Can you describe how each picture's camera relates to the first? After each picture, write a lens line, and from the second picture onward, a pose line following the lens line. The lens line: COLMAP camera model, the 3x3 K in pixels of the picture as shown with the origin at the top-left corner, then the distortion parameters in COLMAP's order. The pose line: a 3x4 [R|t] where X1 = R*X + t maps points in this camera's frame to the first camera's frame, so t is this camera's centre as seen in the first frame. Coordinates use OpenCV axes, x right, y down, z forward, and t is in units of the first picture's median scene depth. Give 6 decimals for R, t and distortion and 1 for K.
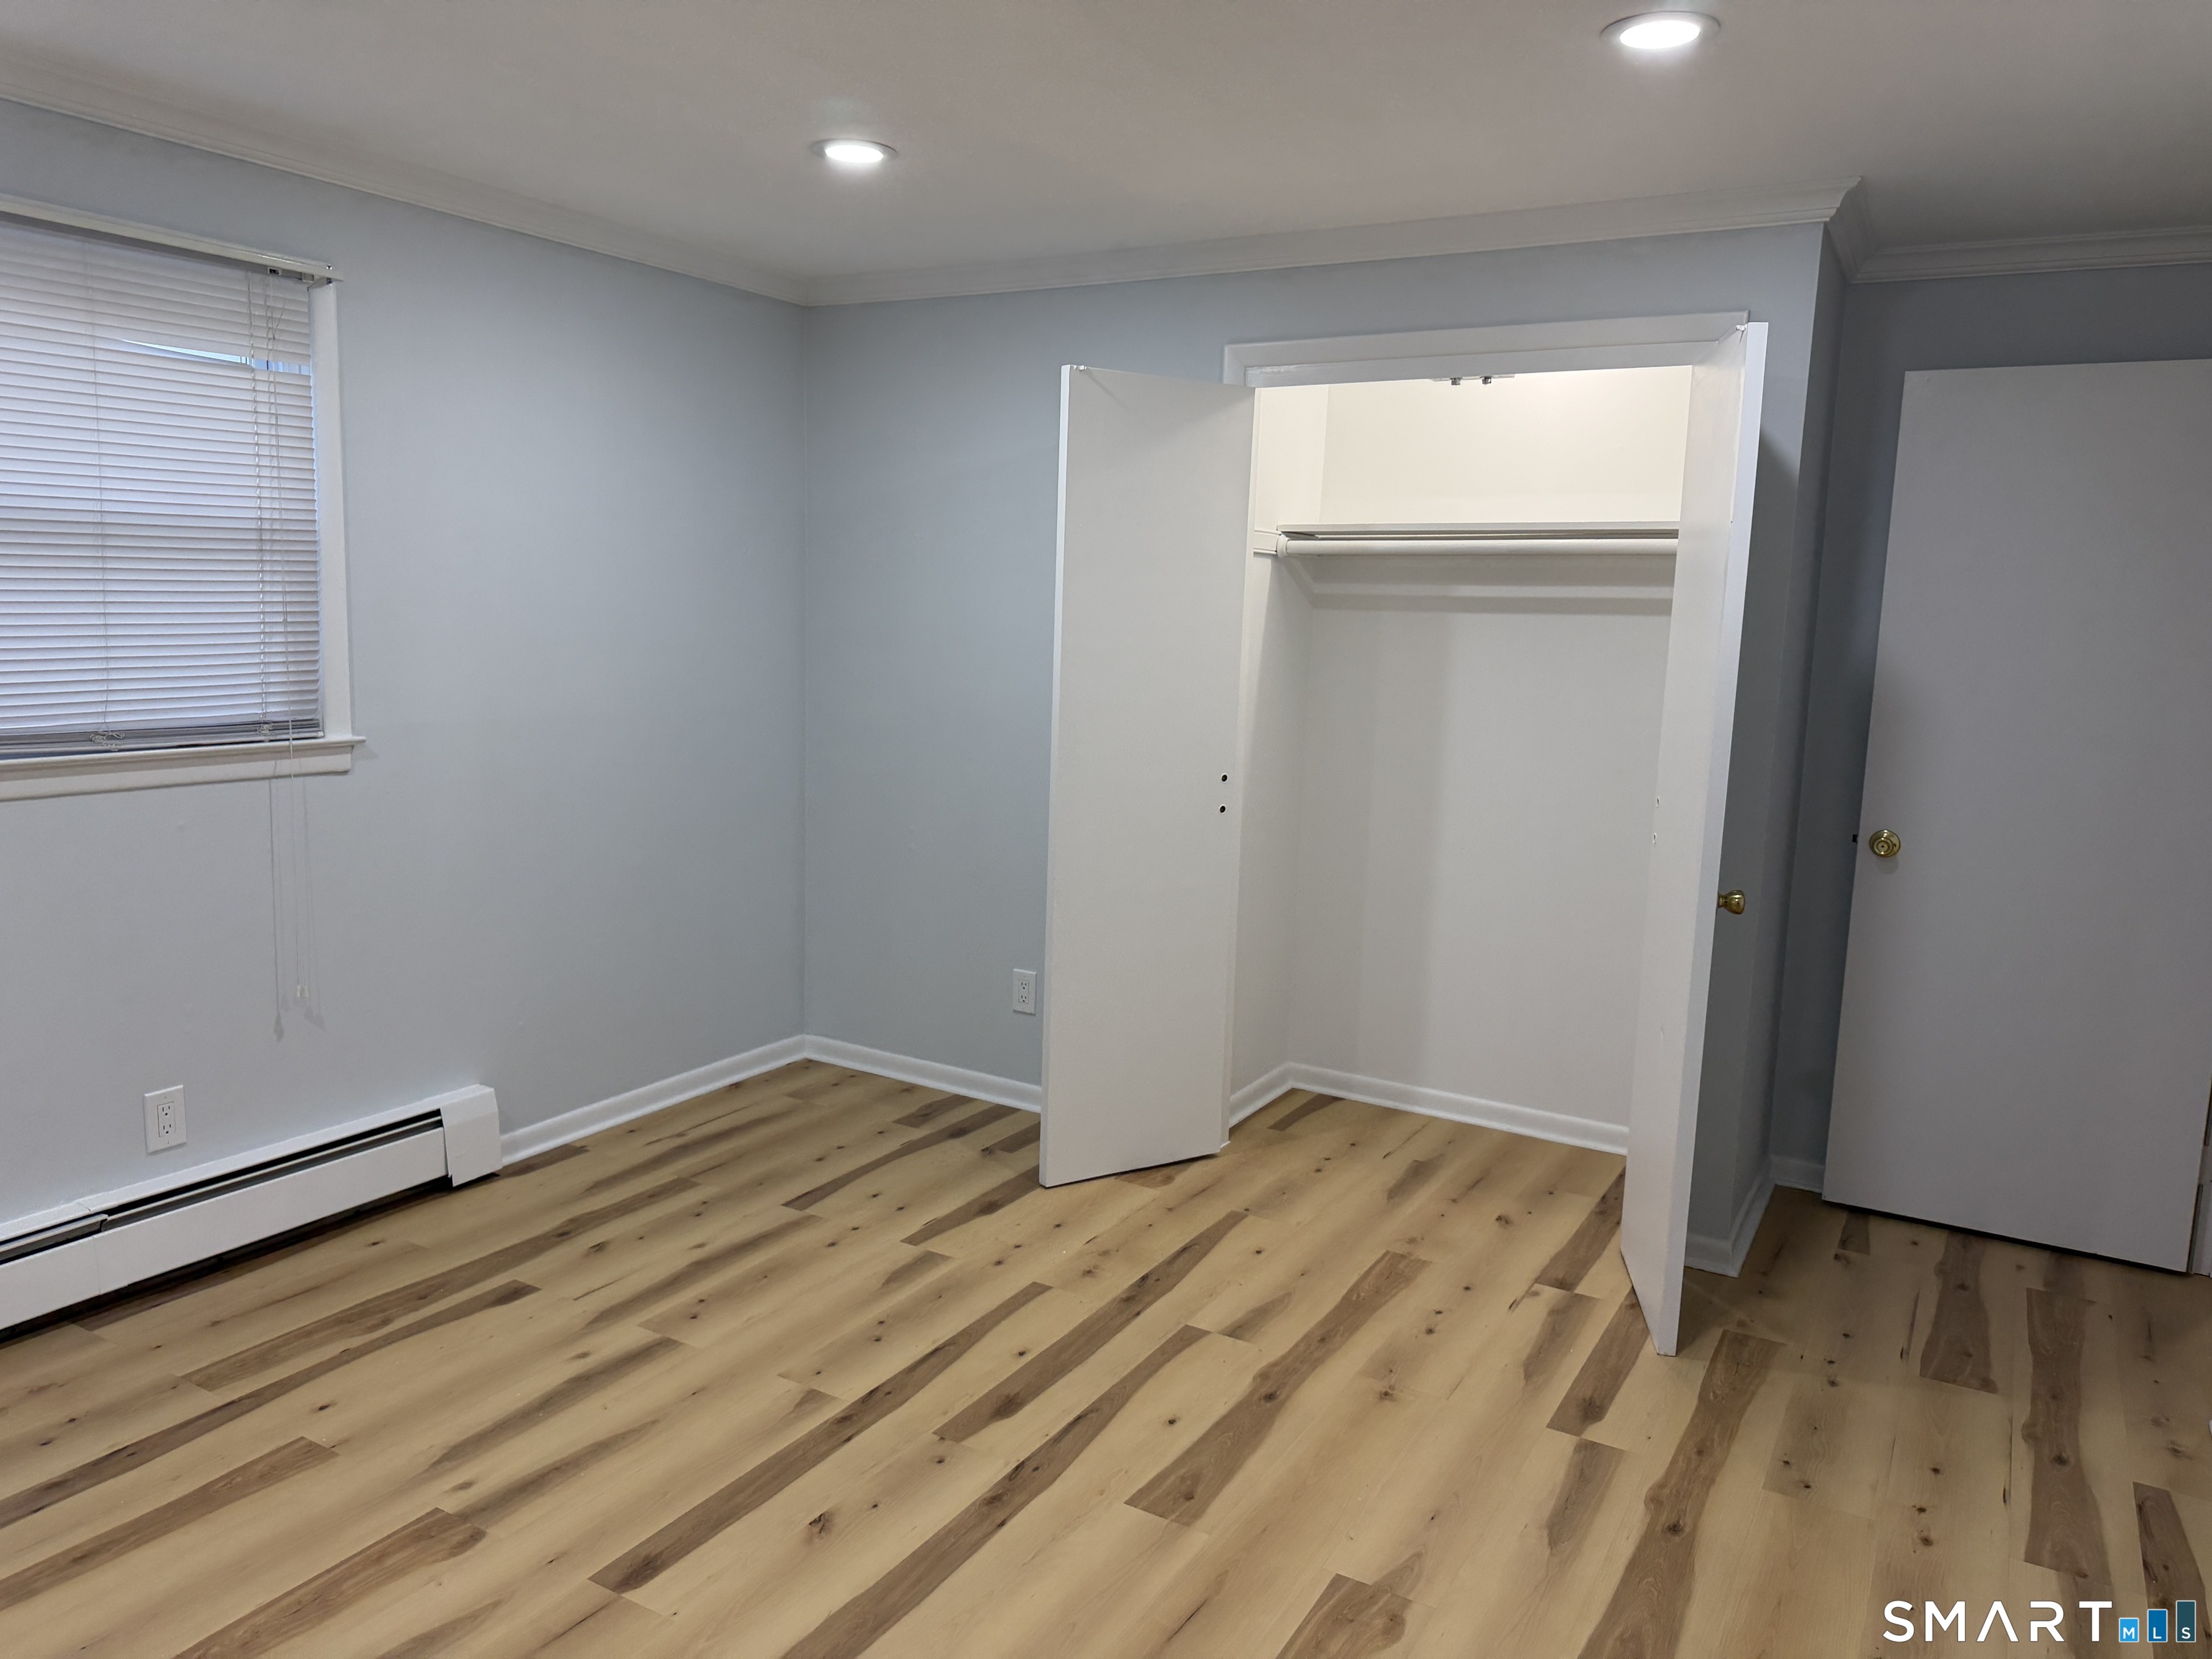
lens RADIAL K [[1559.8, 0, 1102.3], [0, 1559.8, 831.4], [0, 0, 1]] dist [0.039074, -0.052410]
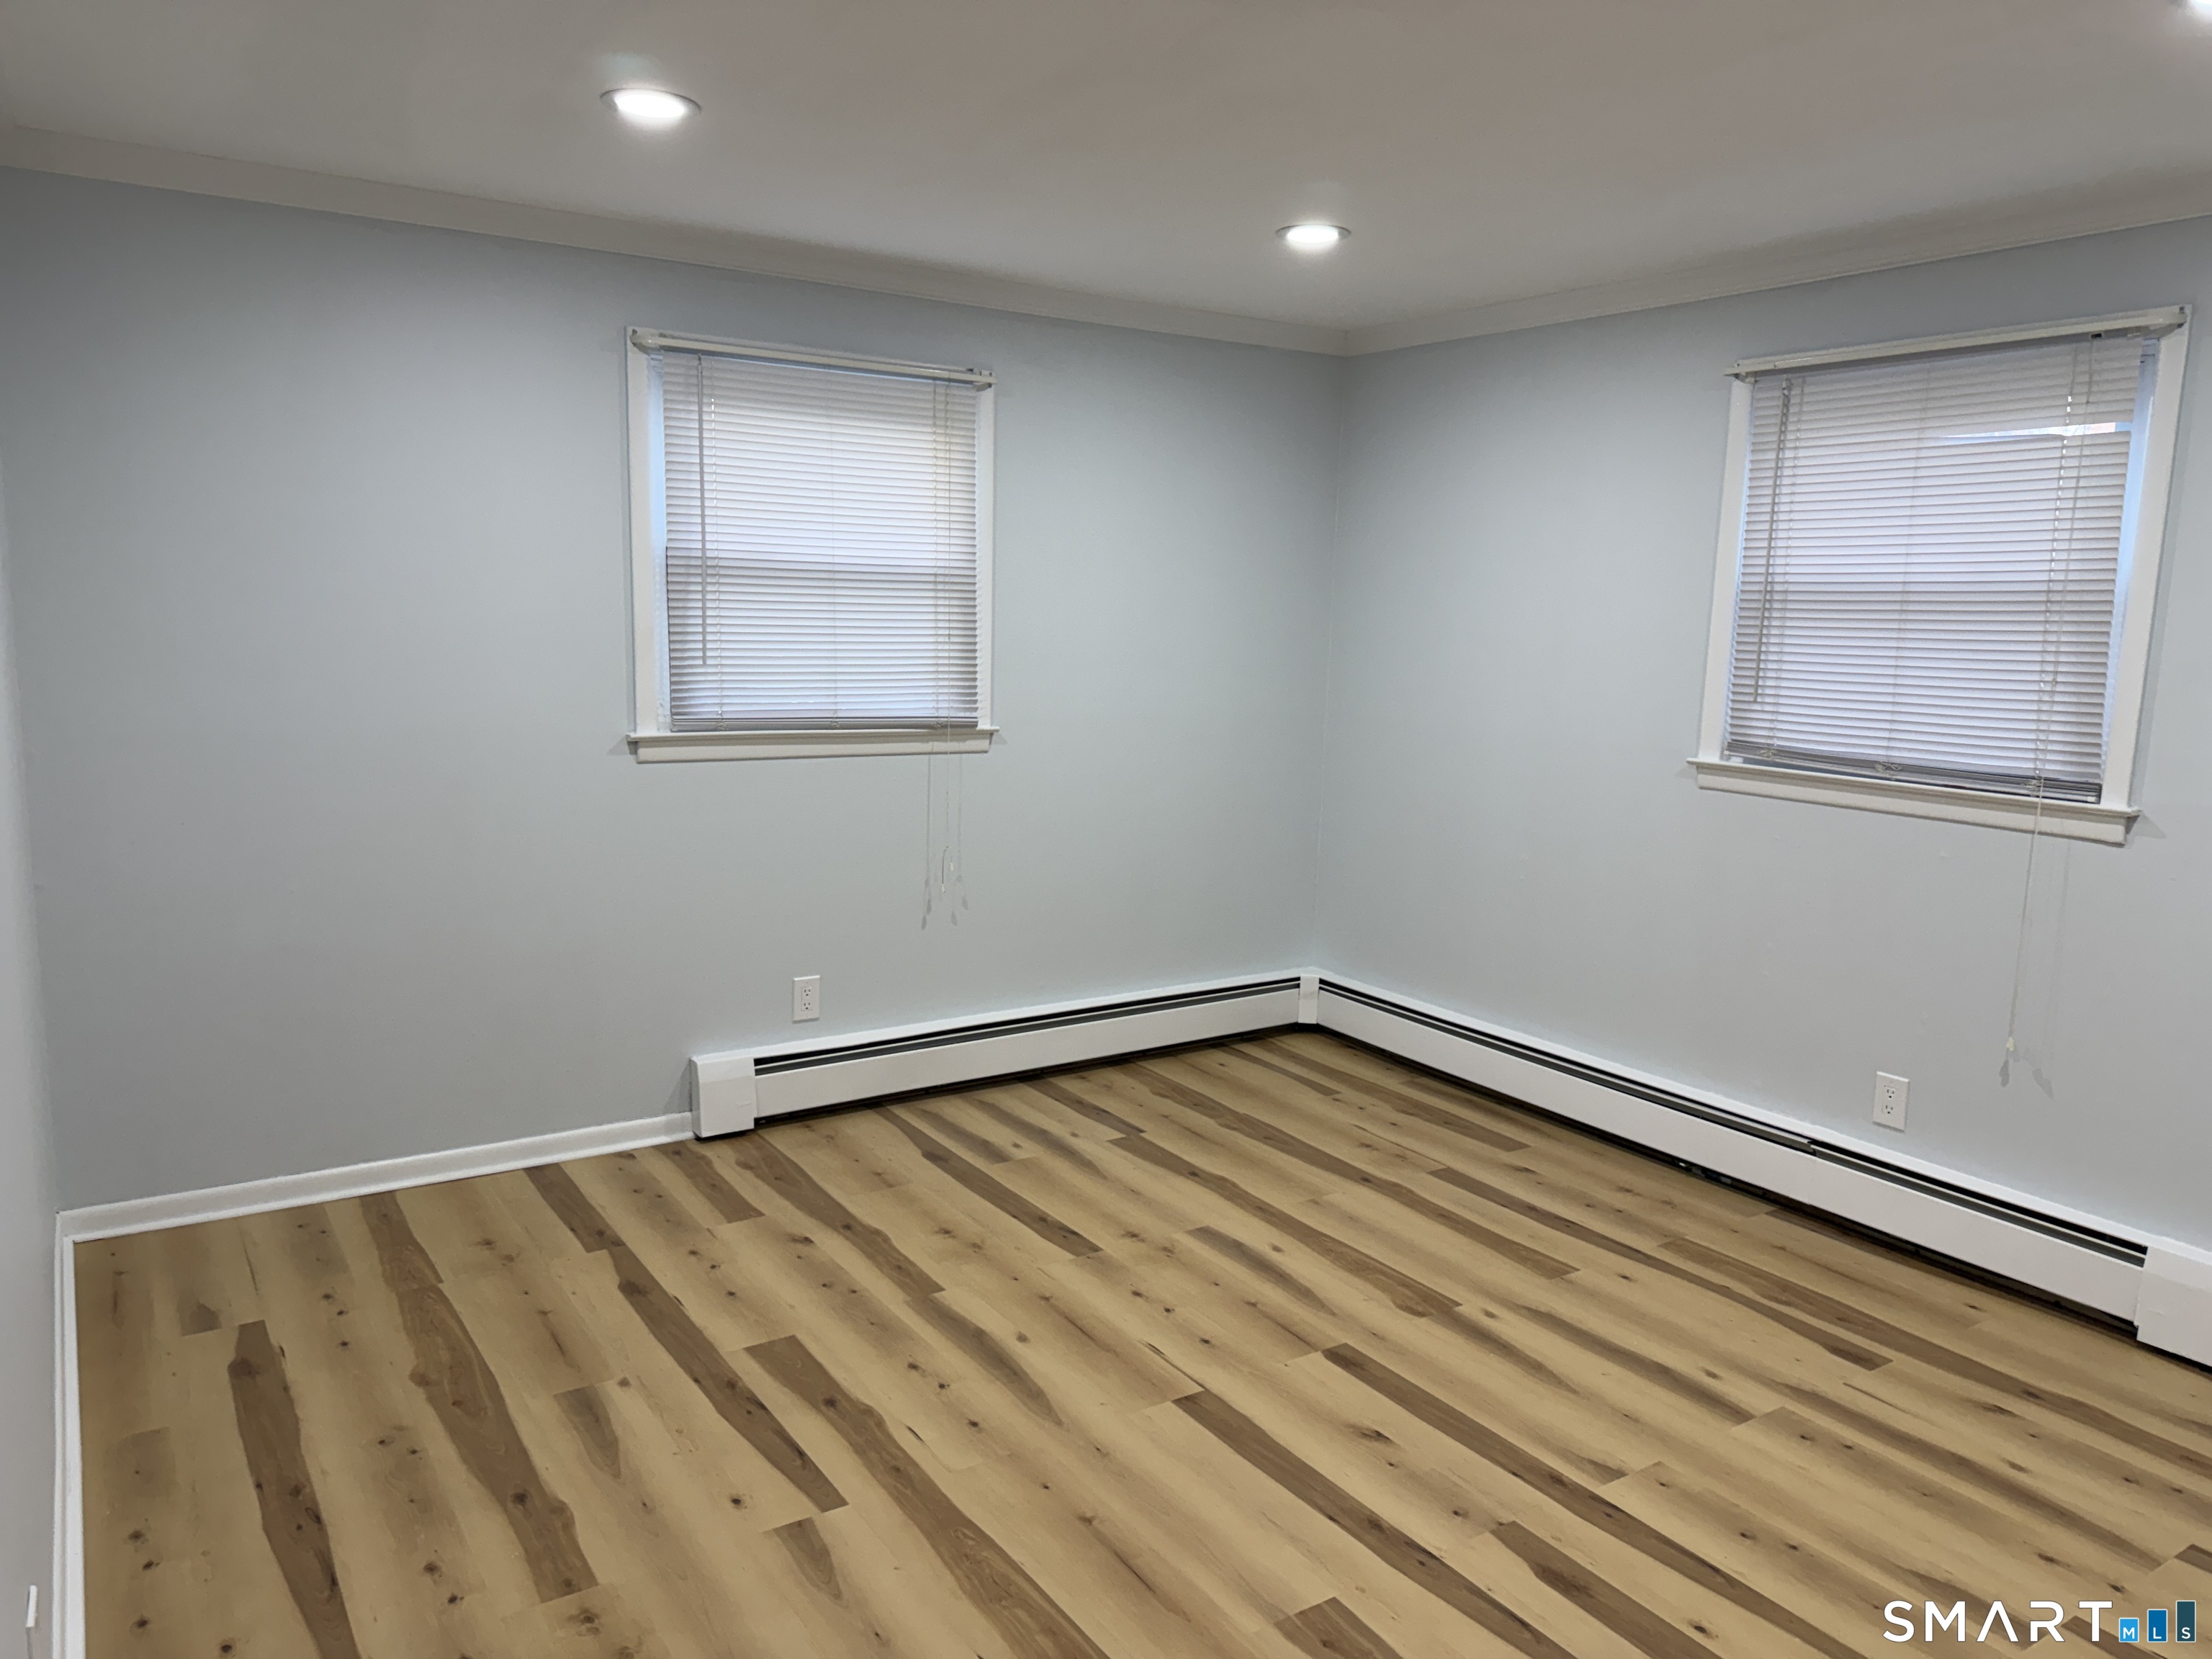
lens RADIAL K [[1559.8, 0, 1102.3], [0, 1559.8, 831.4], [0, 0, 1]] dist [0.039074, -0.052410]
pose [[-0.438798, 0.089378, -0.894130, 0.707966], [-0.175897, 0.967248, 0.183009, -0.124330], [0.881202, 0.237579, -0.408705, 0.950555]]
